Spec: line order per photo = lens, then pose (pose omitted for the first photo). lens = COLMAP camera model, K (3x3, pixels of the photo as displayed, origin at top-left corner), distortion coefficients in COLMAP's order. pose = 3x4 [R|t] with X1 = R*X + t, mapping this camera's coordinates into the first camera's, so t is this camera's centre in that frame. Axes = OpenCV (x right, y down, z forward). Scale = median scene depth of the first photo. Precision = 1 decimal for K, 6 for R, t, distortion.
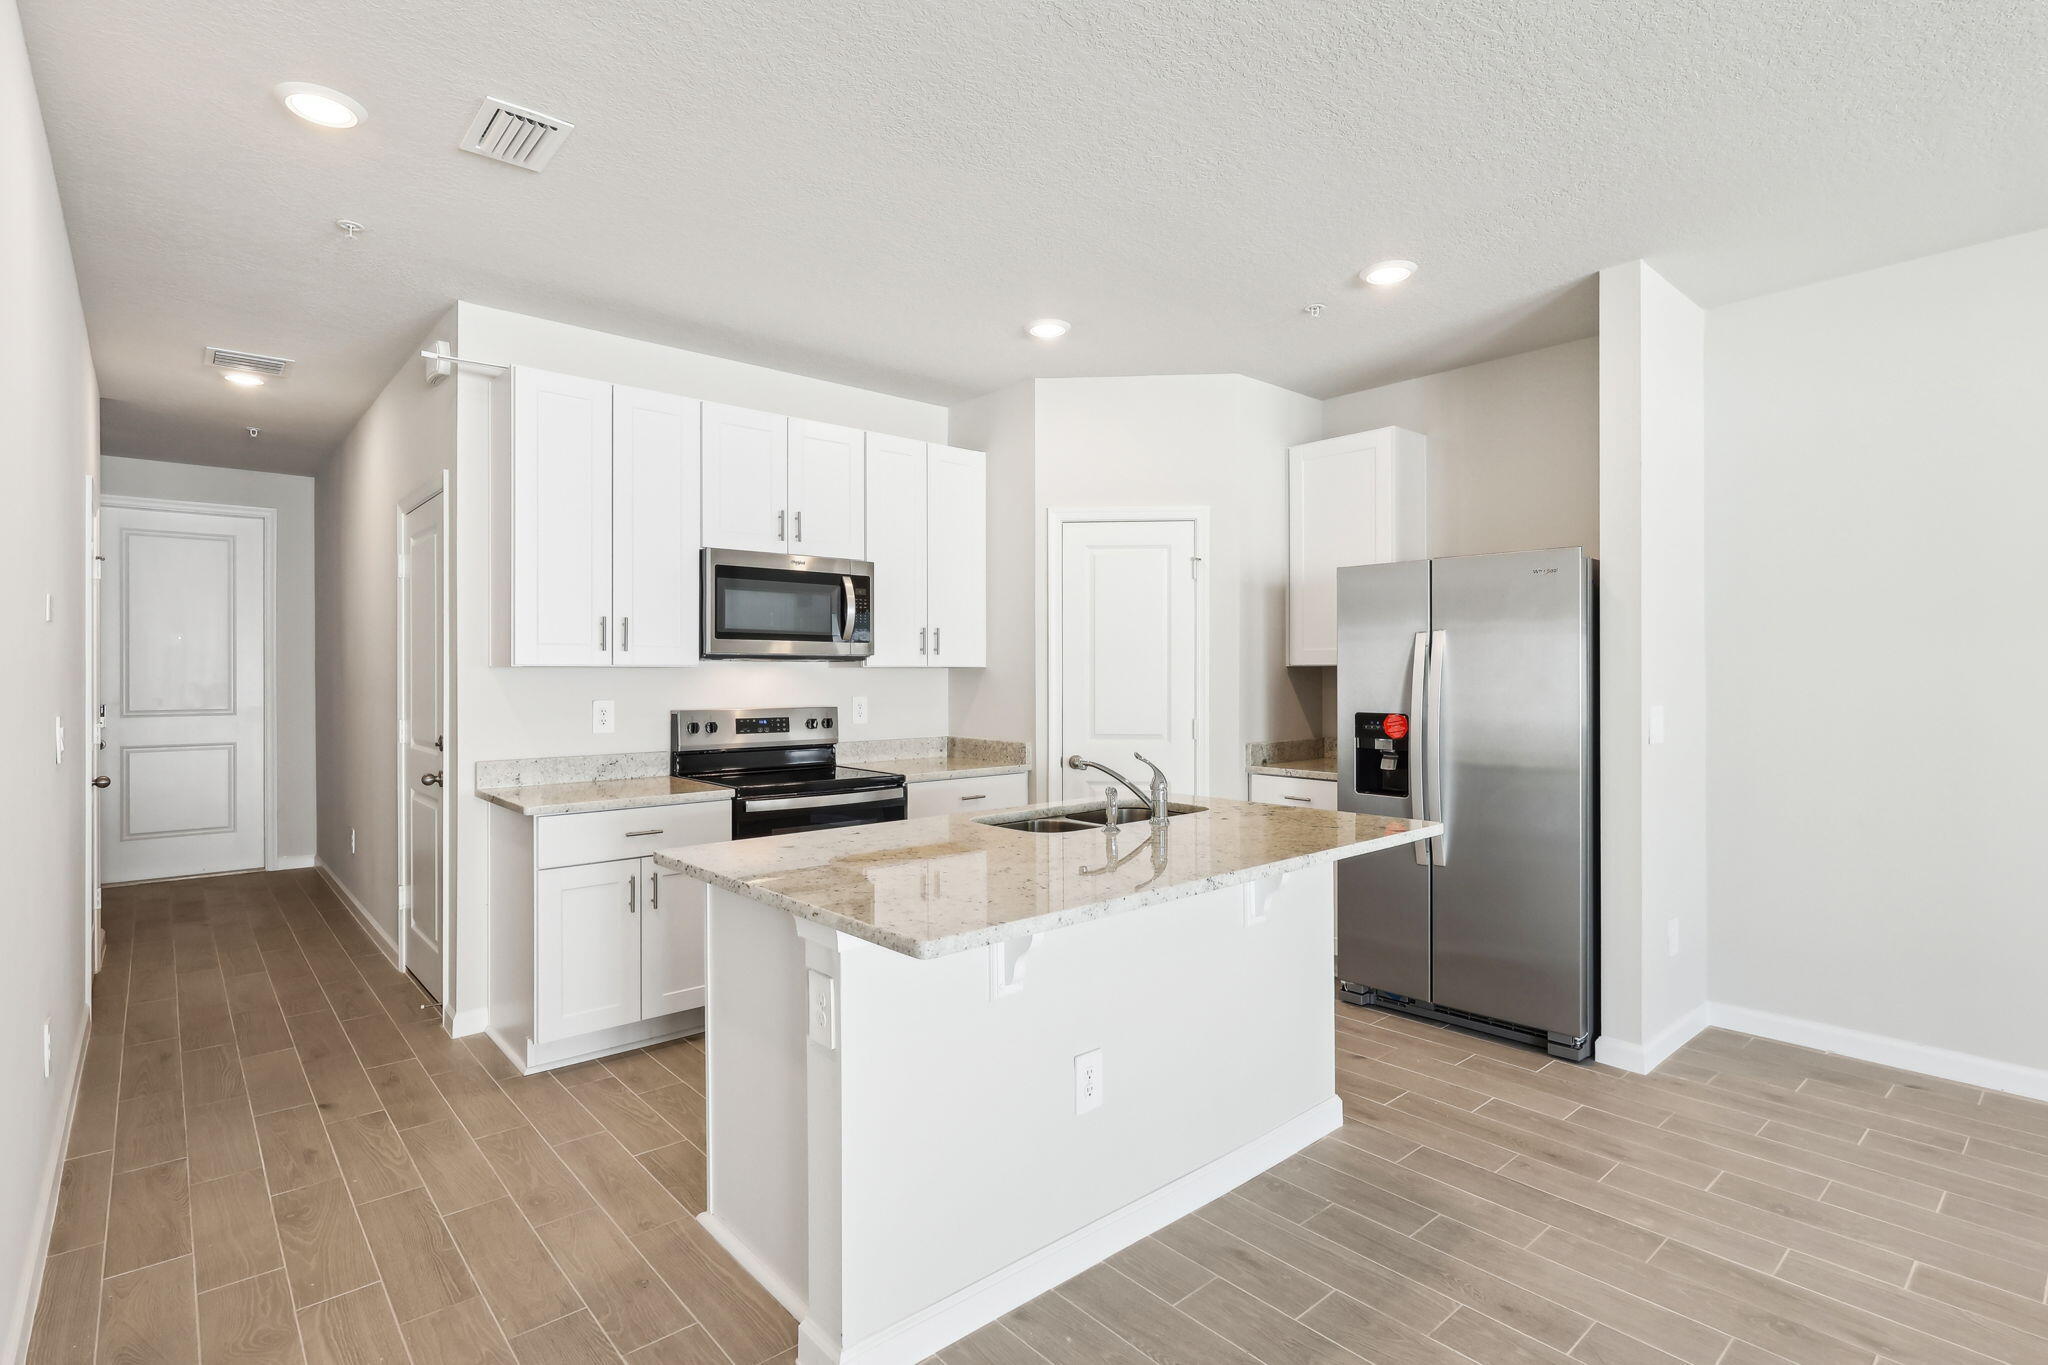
lens RADIAL K [[983.9, 0, 1021.9], [0, 983.9, 676.0], [0, 0, 1]] dist [-0.000737, 0.001883]
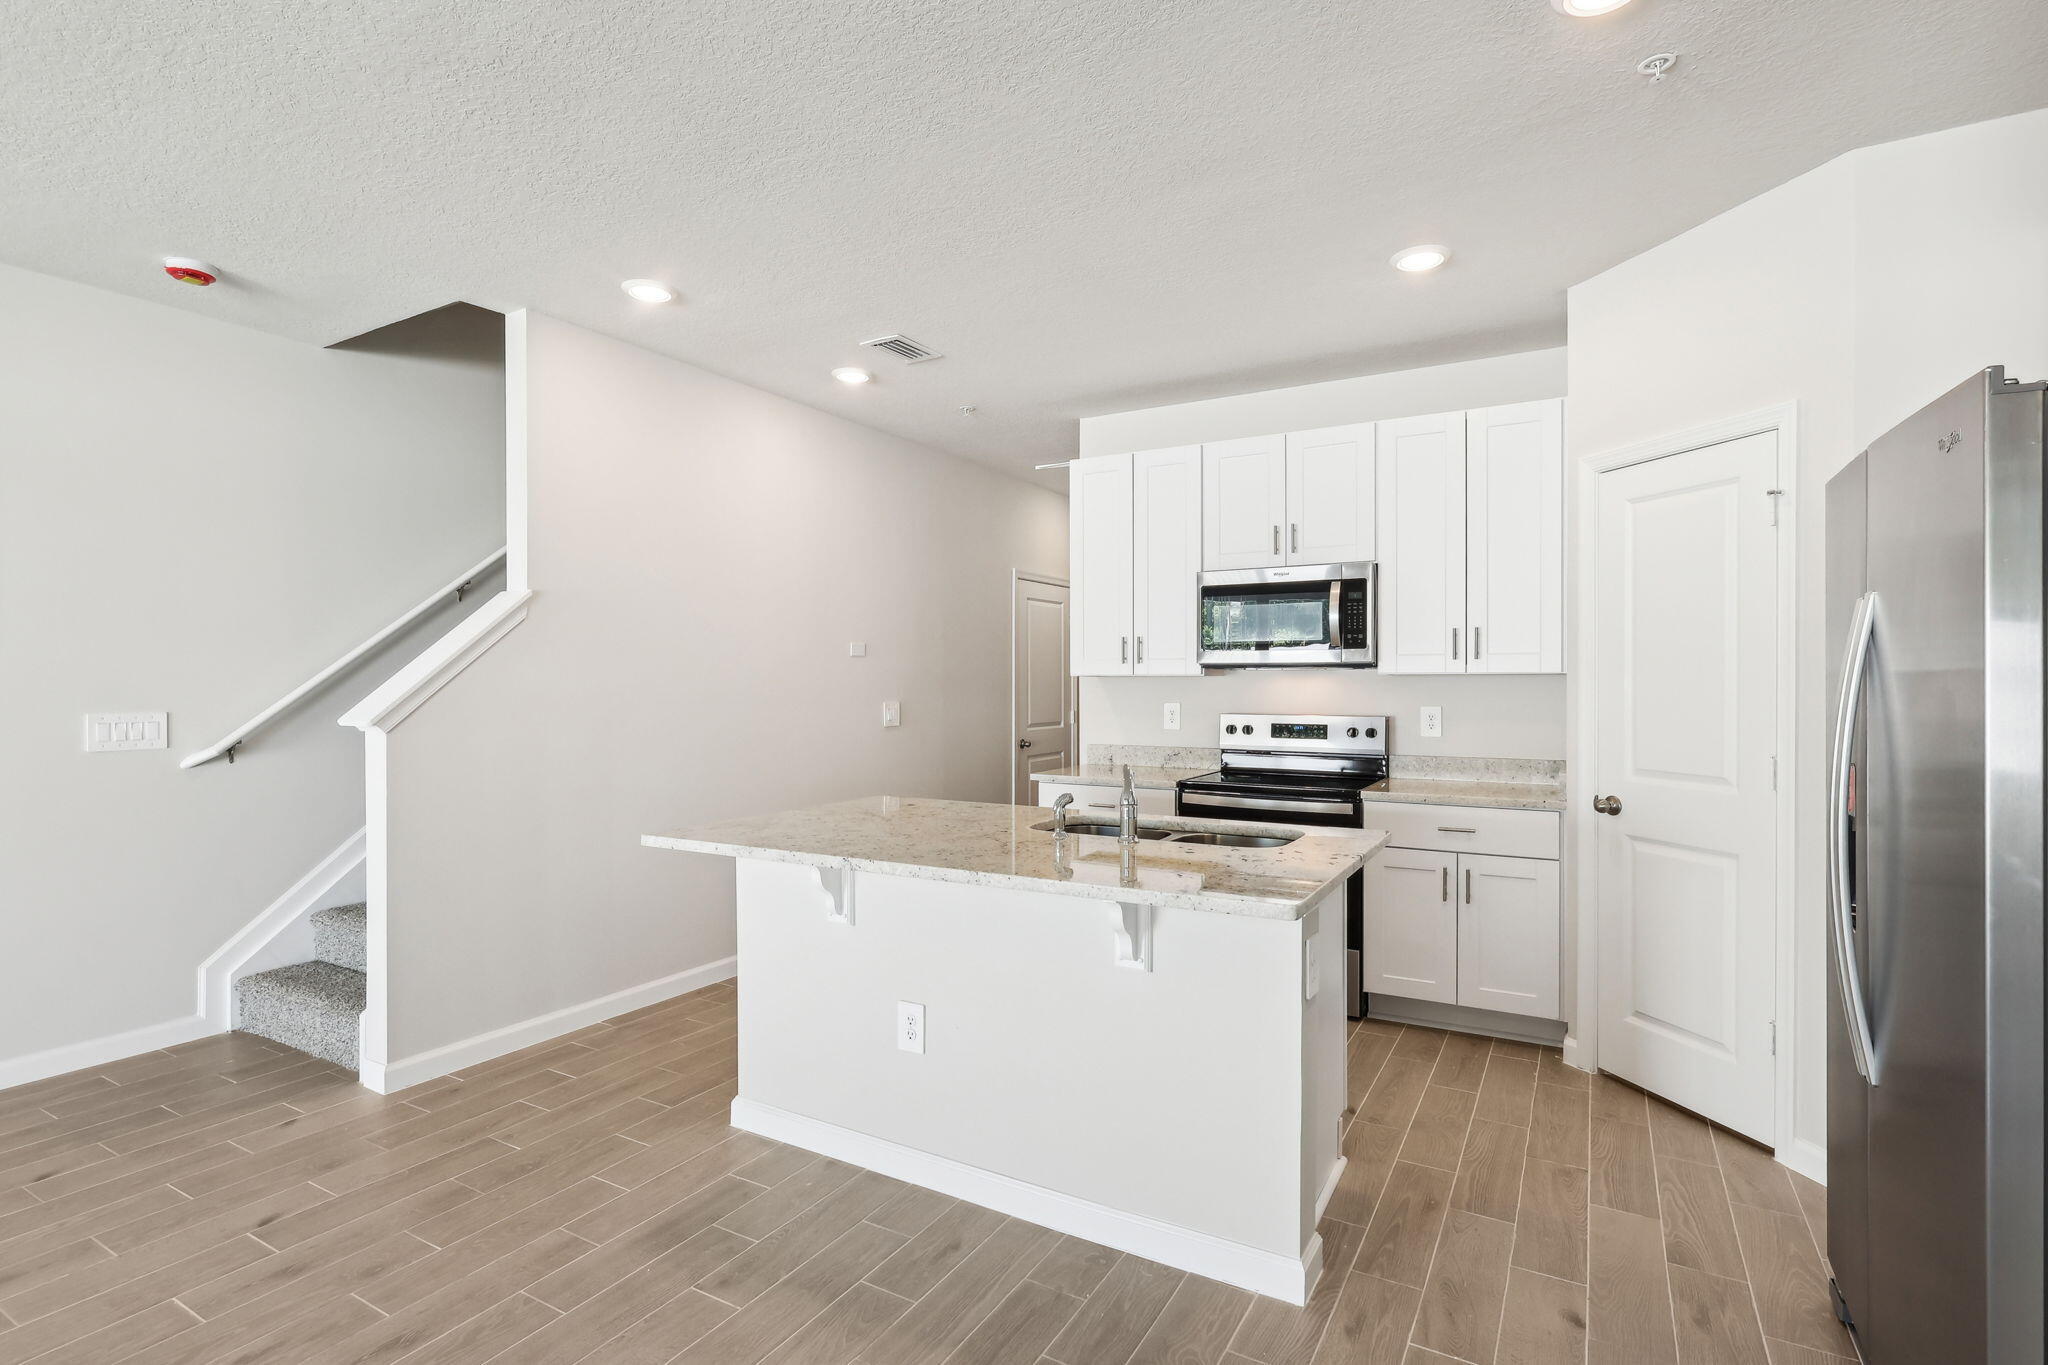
lens RADIAL K [[983.9, 0, 1010.1], [0, 983.9, 688.8], [0, 0, 1]] dist [-0.000737, 0.001883]
pose [[0.310686, 0.008071, -0.950478, 0.715595], [-0.002428, 0.999967, 0.007697, -0.002352], [0.950510, -0.000084, 0.310695, 0.435155]]
